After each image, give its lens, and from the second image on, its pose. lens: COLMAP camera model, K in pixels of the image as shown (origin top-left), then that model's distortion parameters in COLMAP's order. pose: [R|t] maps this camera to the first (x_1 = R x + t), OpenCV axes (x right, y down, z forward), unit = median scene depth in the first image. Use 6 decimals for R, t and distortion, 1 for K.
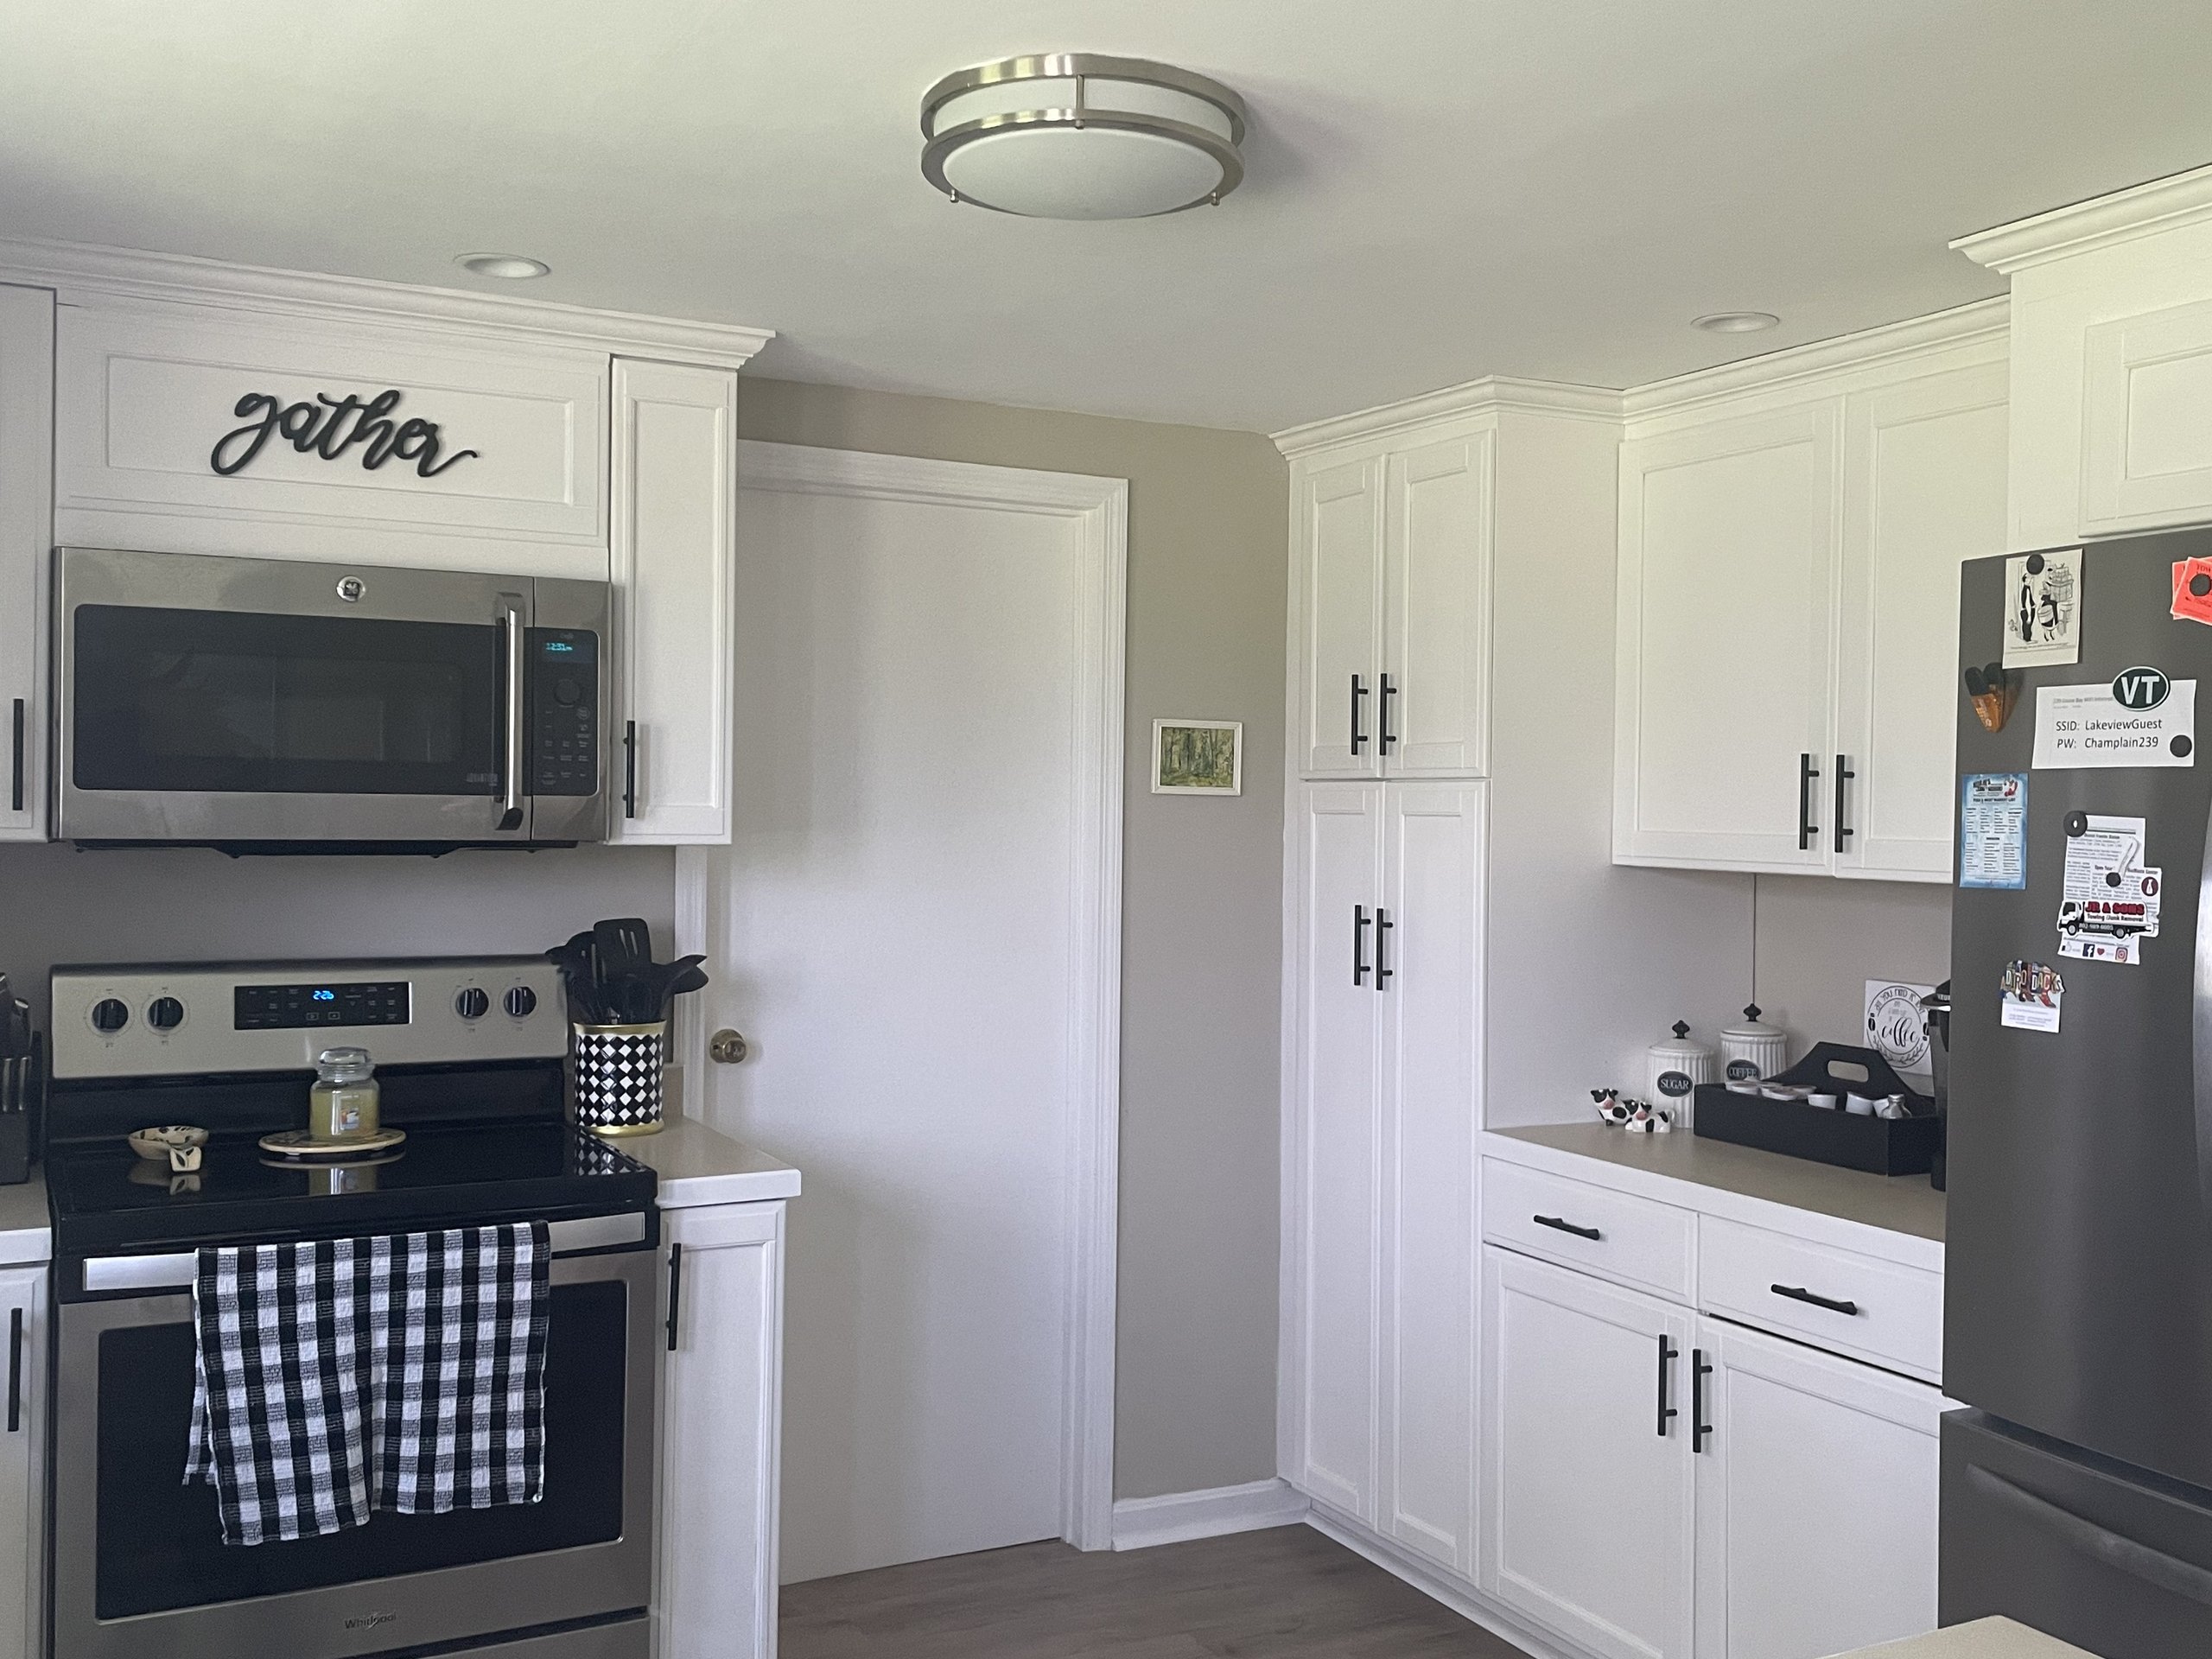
lens RADIAL K [[2123.2, 0, 1110.8], [0, 2123.2, 825.6], [0, 0, 1]] dist [0.104321, -0.151709]
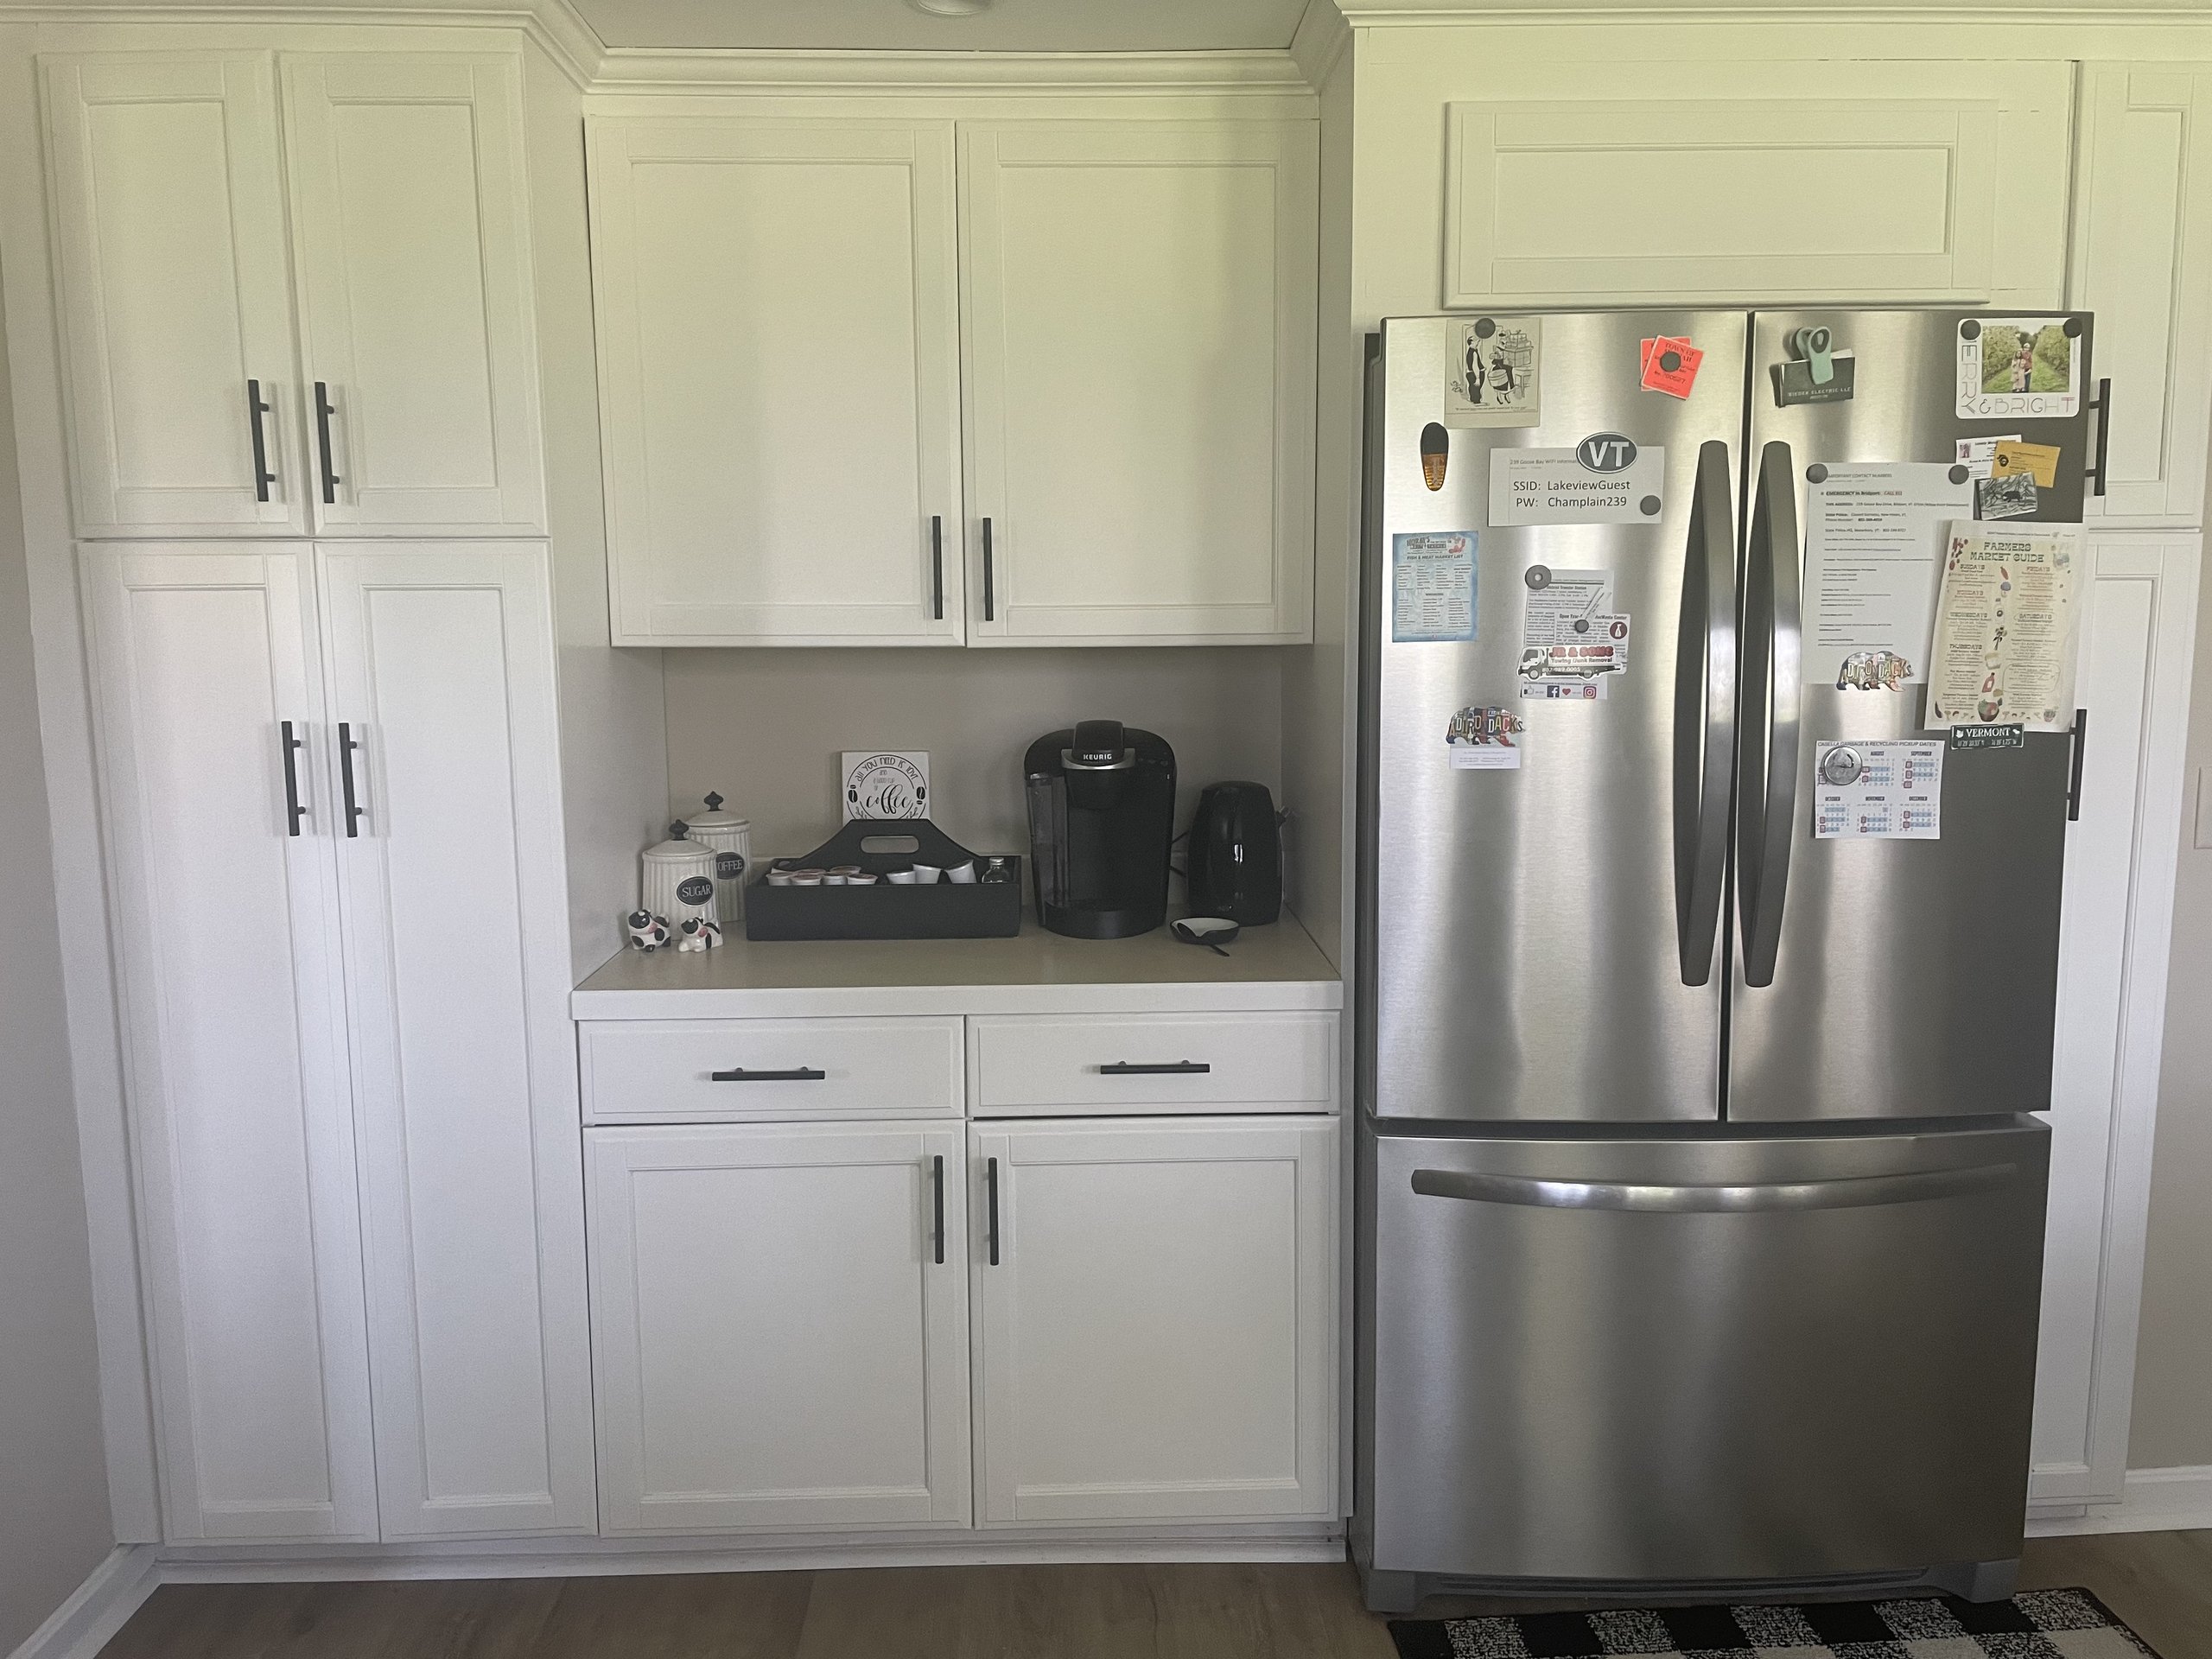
lens RADIAL K [[1647.7, 0, 1106.0], [0, 1647.7, 829.5], [0, 0, 1]] dist [0.086871, -0.115640]
pose [[0.429455, -0.142299, 0.891807, -0.339105], [0.024222, 0.988968, 0.146138, -0.002090], [-0.902764, -0.041158, 0.428164, 0.672069]]
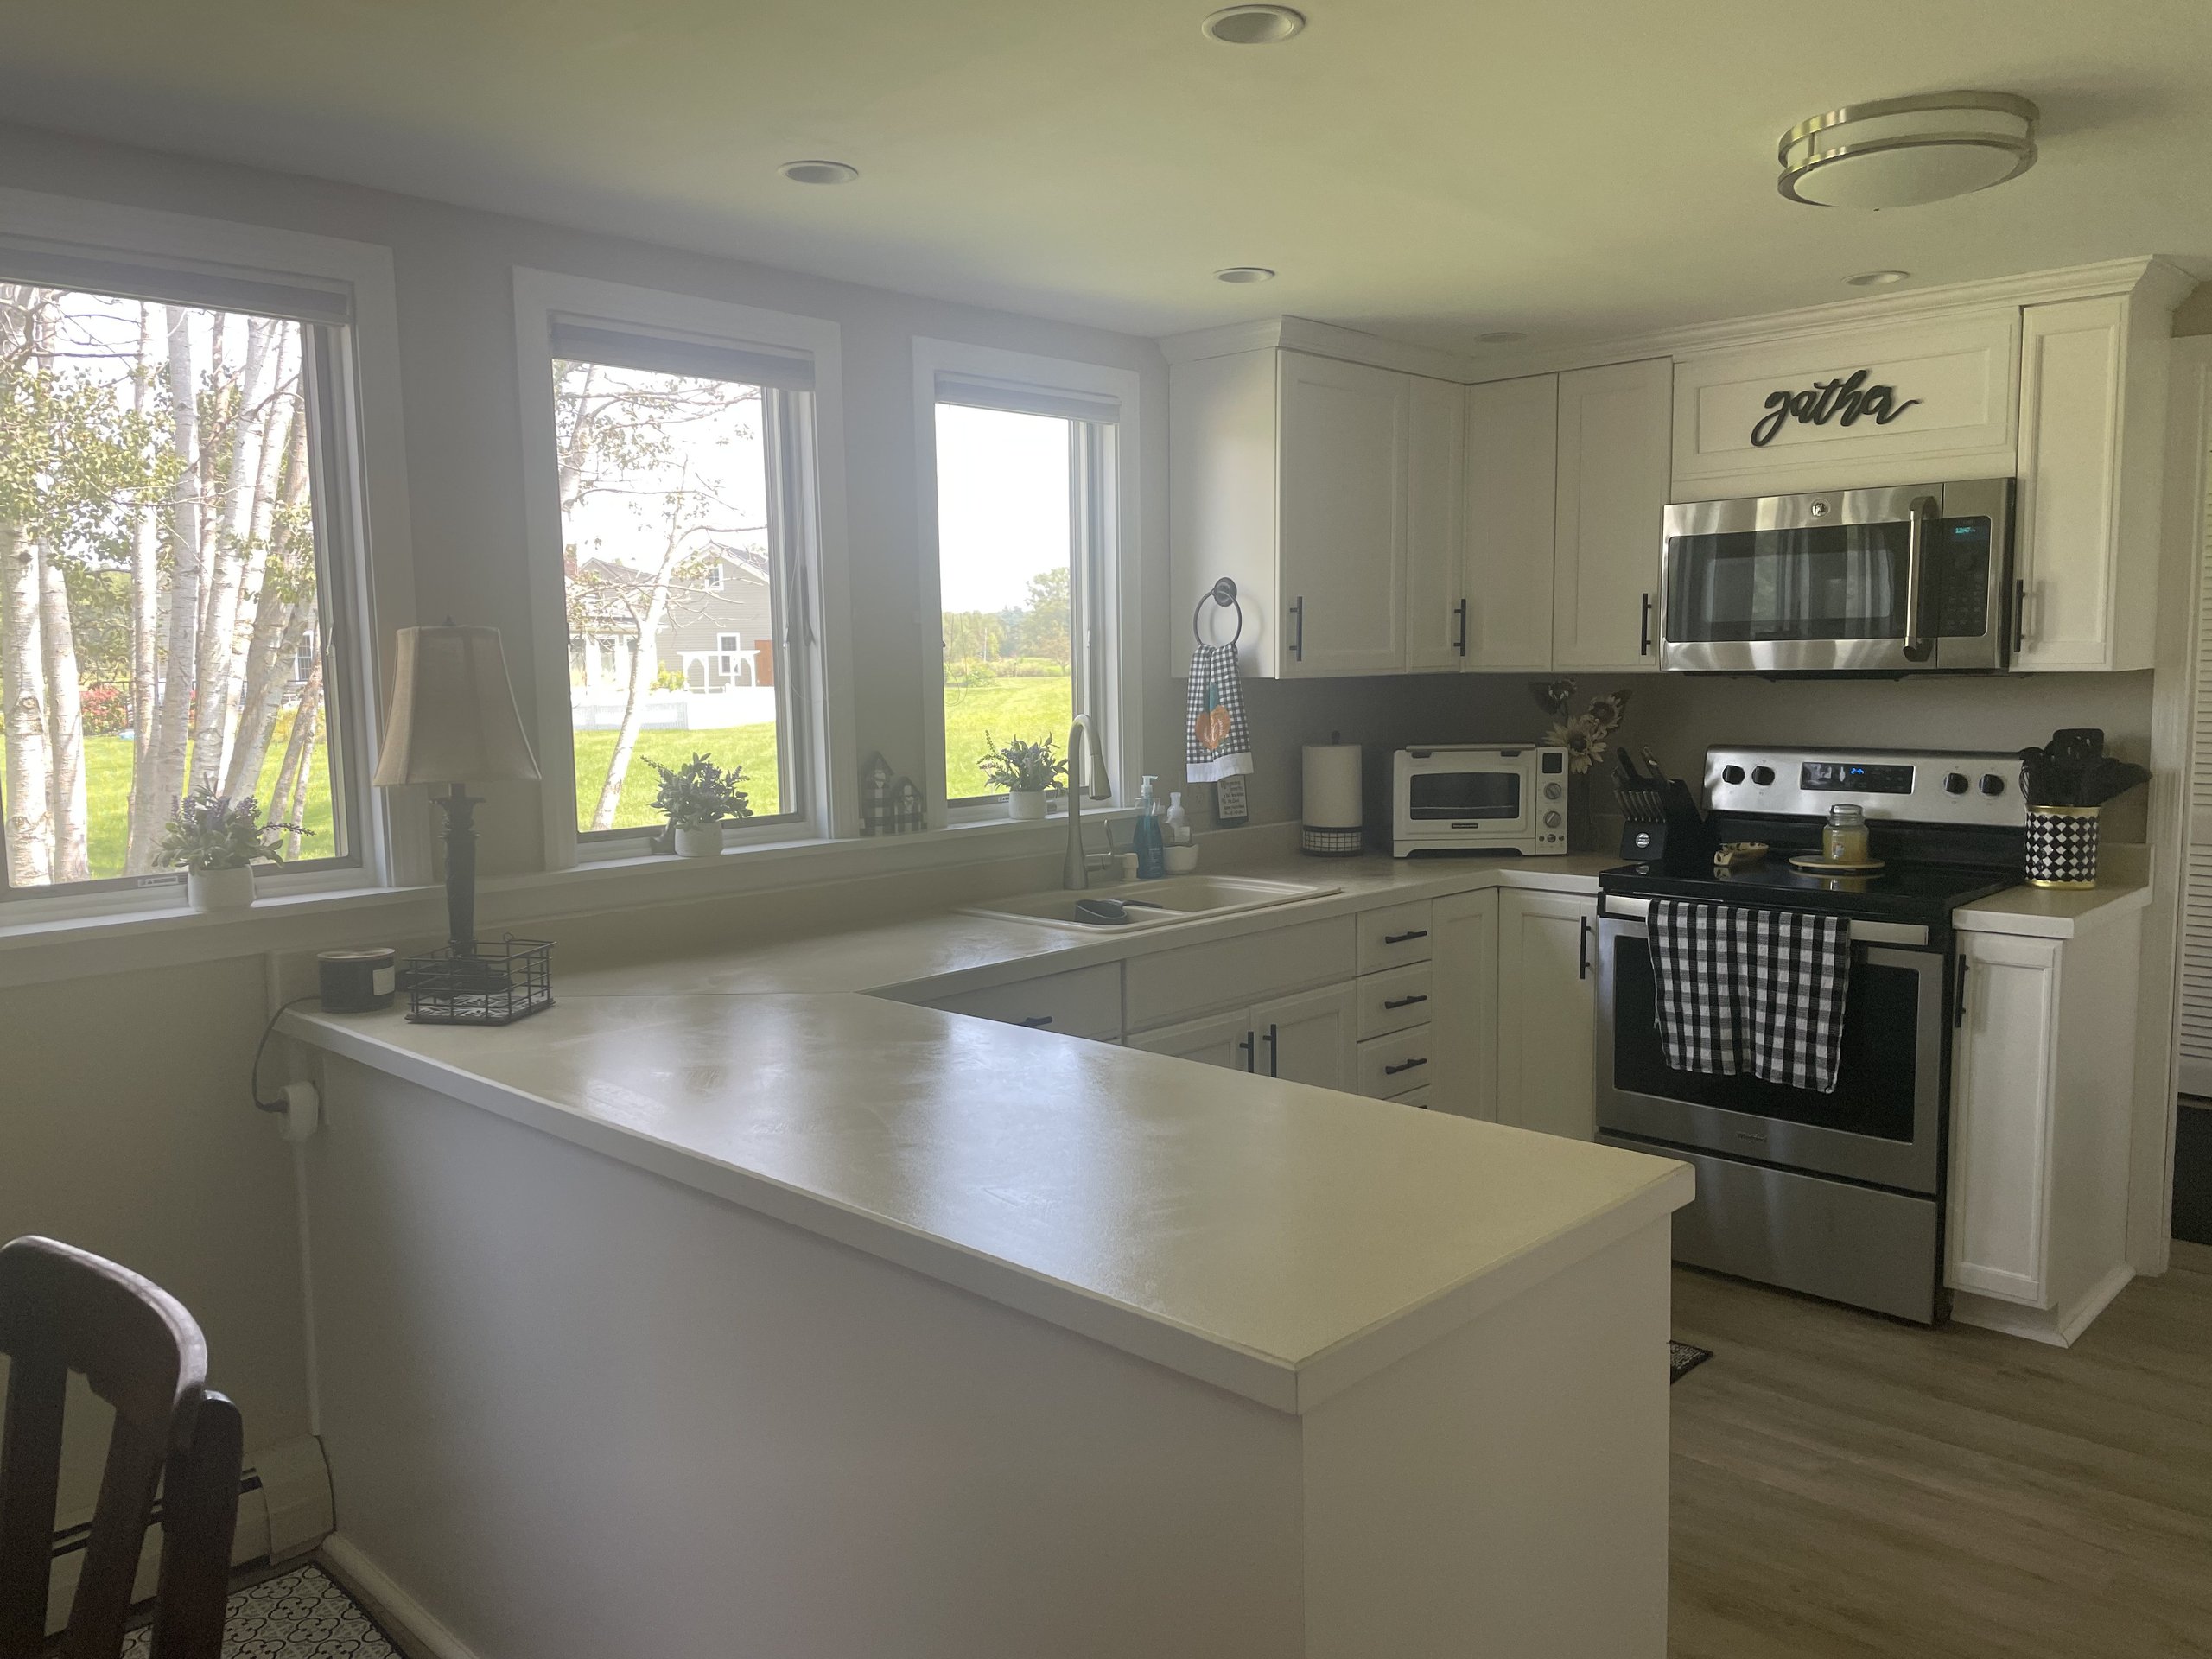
lens RADIAL K [[1647.7, 0, 1106.0], [0, 1647.7, 829.5], [0, 0, 1]] dist [0.086871, -0.115640]
pose [[0.317312, 0.080950, -0.944860, 0.638960], [0.006959, 0.996124, 0.087679, 0.012429], [0.948296, -0.034397, 0.315519, 0.115396]]
